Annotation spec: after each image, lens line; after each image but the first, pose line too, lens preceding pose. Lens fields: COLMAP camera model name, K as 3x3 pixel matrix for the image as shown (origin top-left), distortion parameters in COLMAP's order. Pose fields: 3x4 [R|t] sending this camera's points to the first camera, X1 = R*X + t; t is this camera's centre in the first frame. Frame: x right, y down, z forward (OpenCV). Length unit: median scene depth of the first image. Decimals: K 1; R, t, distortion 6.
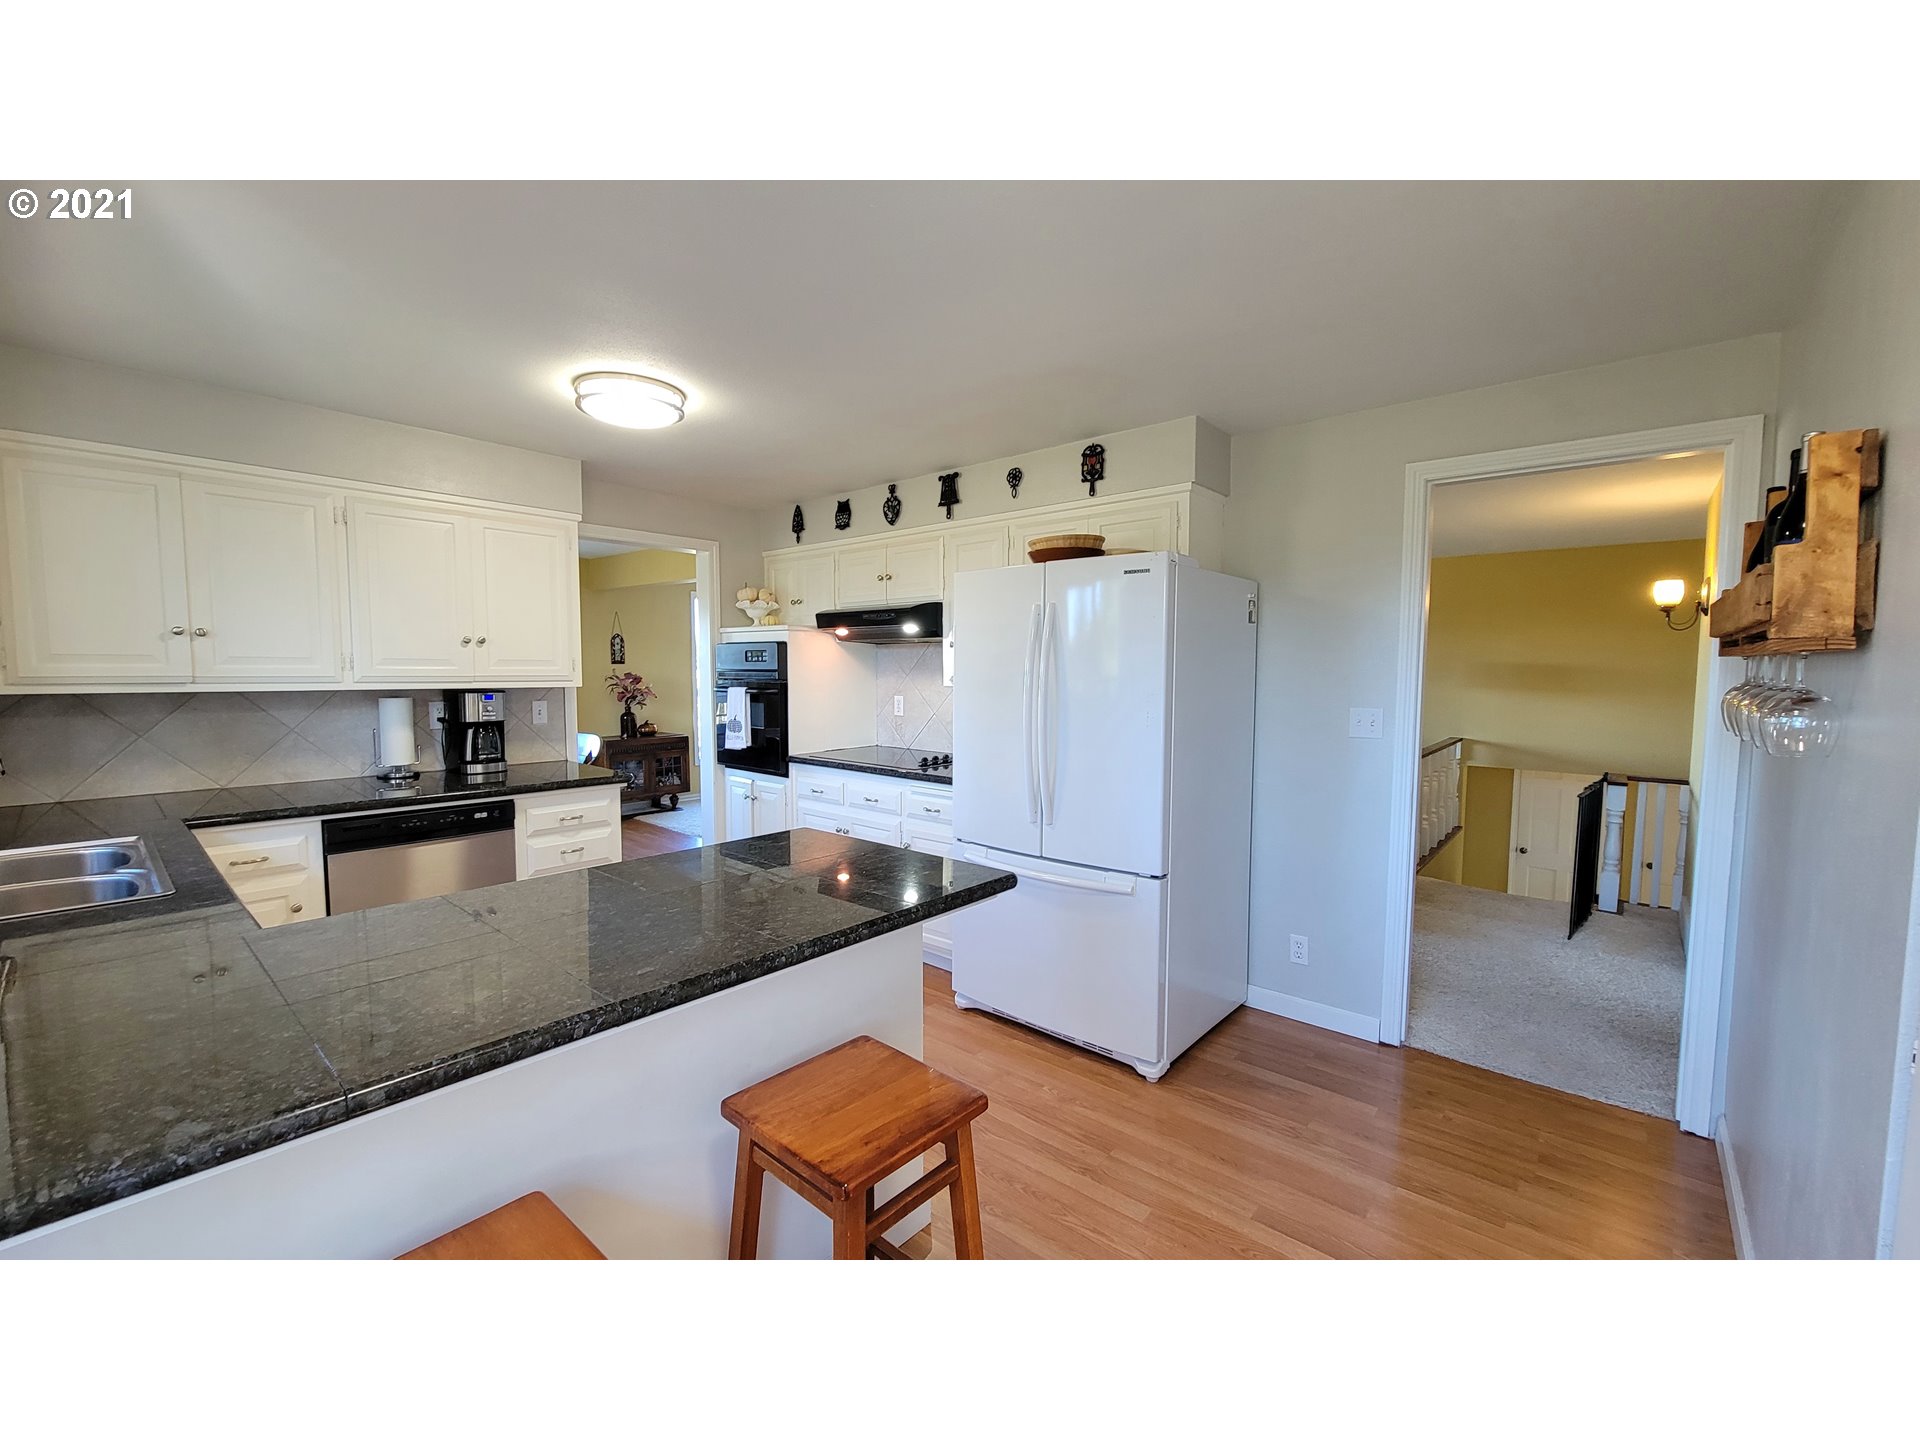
lens RADIAL K [[780.2, 0, 954.2], [0, 780.2, 720.5], [0, 0, 1]] dist [-0.001020, -0.000689]
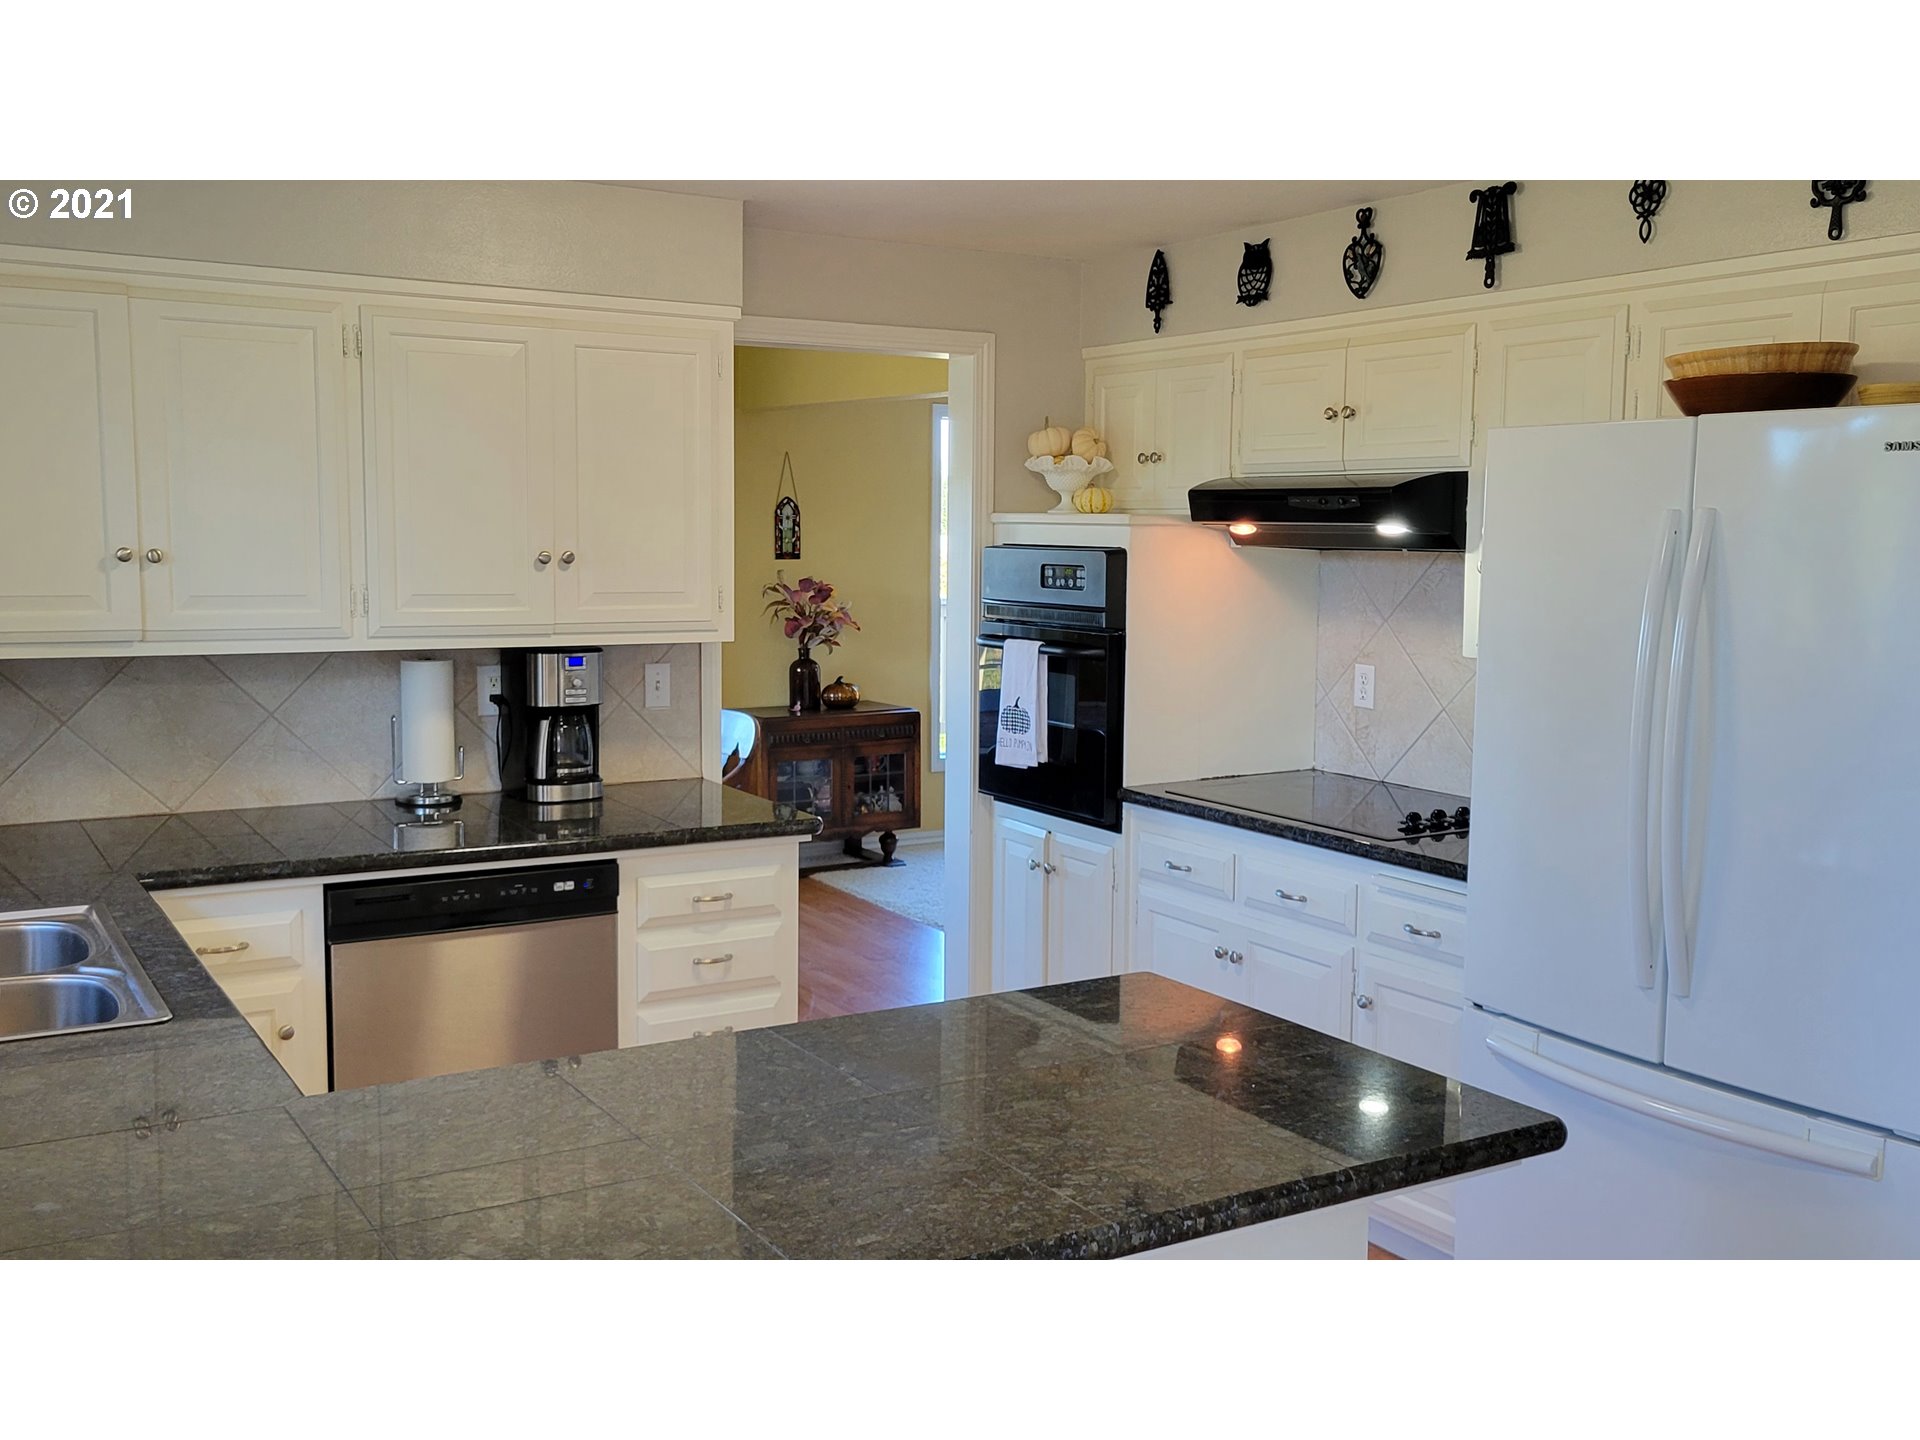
lens RADIAL K [[1802.0, 0, 952.0], [0, 1802.0, 718.0], [0, 0, 1]] dist [0.035170, 0.000000]
pose [[0.952769, 0.039233, -0.301150, 0.025371], [-0.028103, 0.998755, 0.041205, -0.051737], [0.302392, -0.030796, 0.952686, -0.109099]]
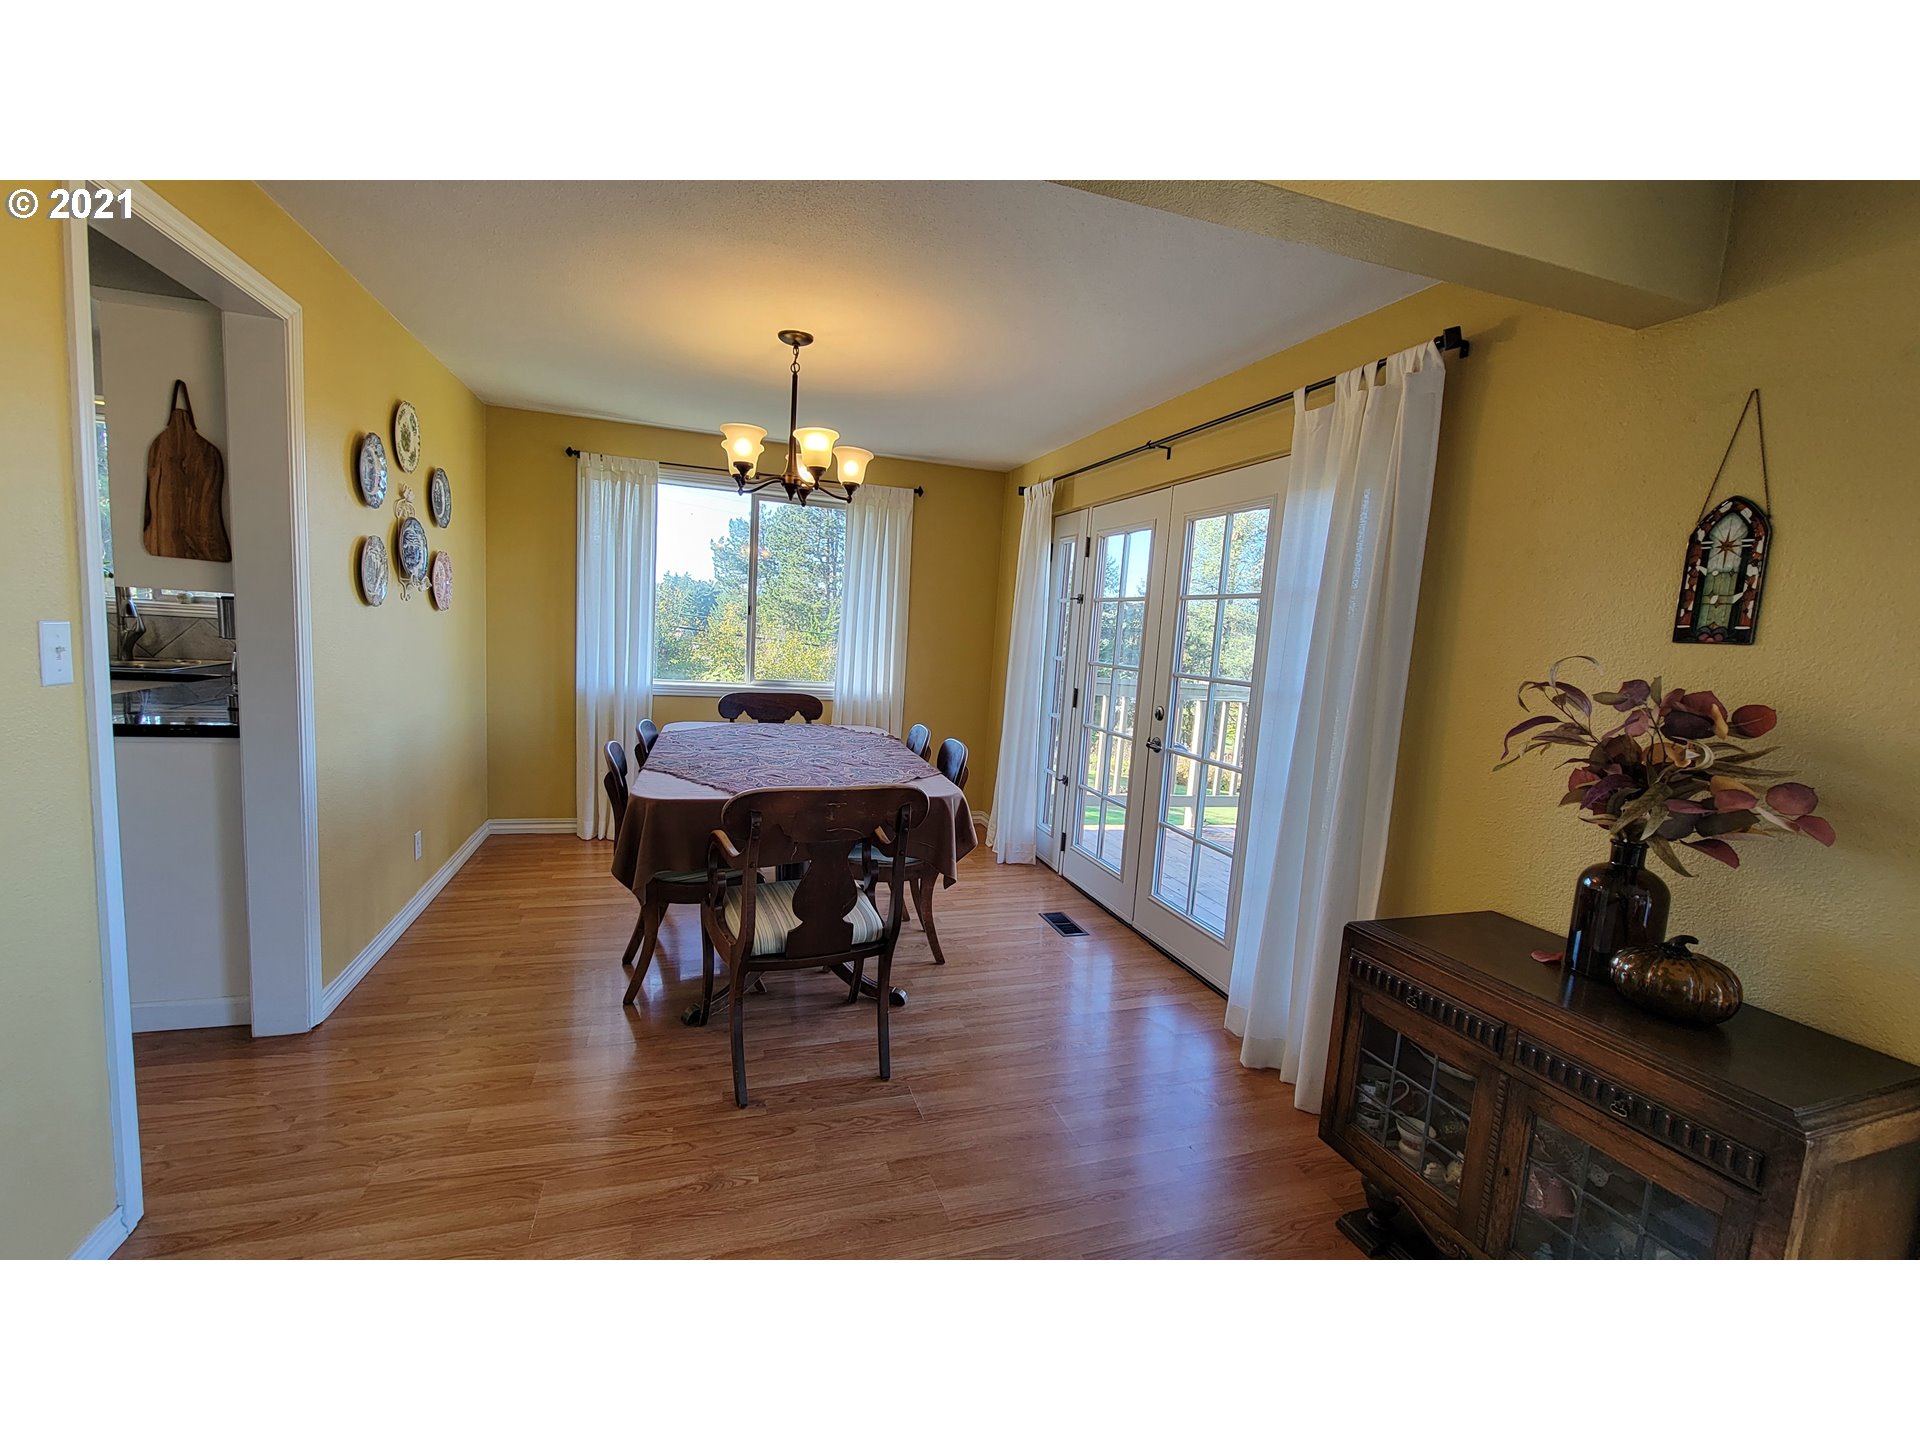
lens RADIAL K [[780.2, 0, 961.7], [0, 780.2, 716.1], [0, 0, 1]] dist [-0.001020, -0.000689]
pose [[-0.509450, 0.061284, -0.858315, -0.344168], [-0.123708, 0.981883, 0.143533, -0.135049], [0.851562, 0.179303, -0.492639, 2.163578]]
